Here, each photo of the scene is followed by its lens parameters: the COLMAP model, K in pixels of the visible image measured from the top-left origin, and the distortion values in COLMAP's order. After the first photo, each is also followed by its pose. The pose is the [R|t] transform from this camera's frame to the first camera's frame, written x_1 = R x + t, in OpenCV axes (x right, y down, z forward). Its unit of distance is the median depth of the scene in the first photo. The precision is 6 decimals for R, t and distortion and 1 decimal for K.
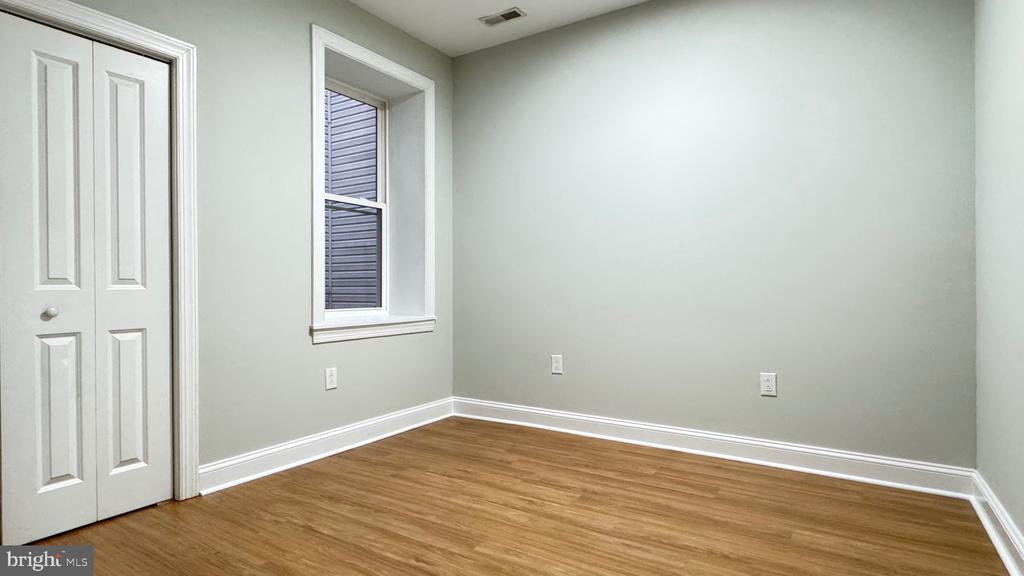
lens RADIAL K [[536.0, 0, 512.0], [0, 536.0, 288.0], [0, 0, 1]] dist [-0.005184, 0.000923]
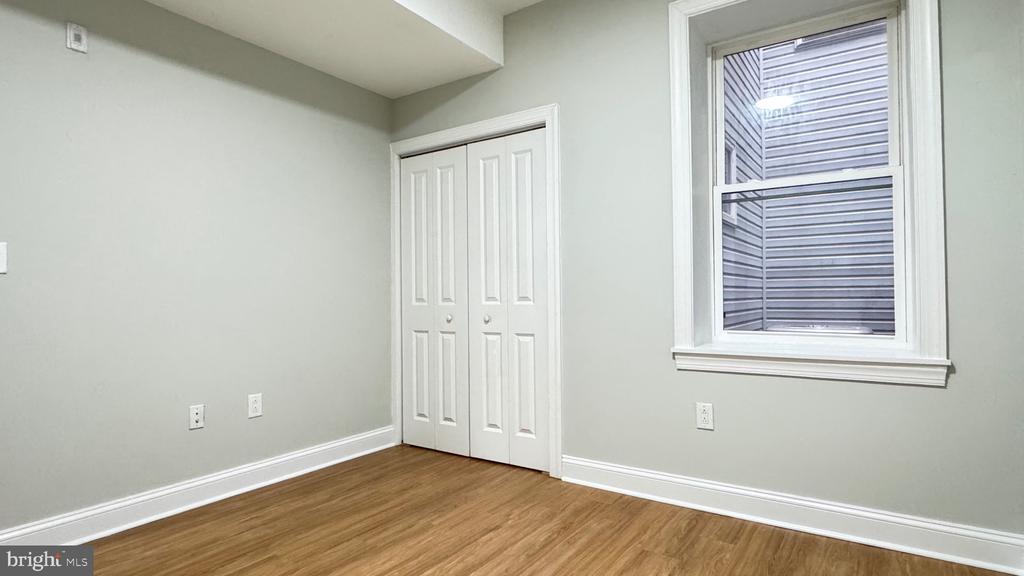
lens RADIAL K [[536.0, 0, 512.0], [0, 536.0, 288.0], [0, 0, 1]] dist [-0.005184, 0.000923]
pose [[-0.014333, -0.018584, -0.999725, 0.648213], [0.002007, 0.999825, -0.018615, -0.014078], [0.999895, -0.002274, -0.014293, 0.970964]]
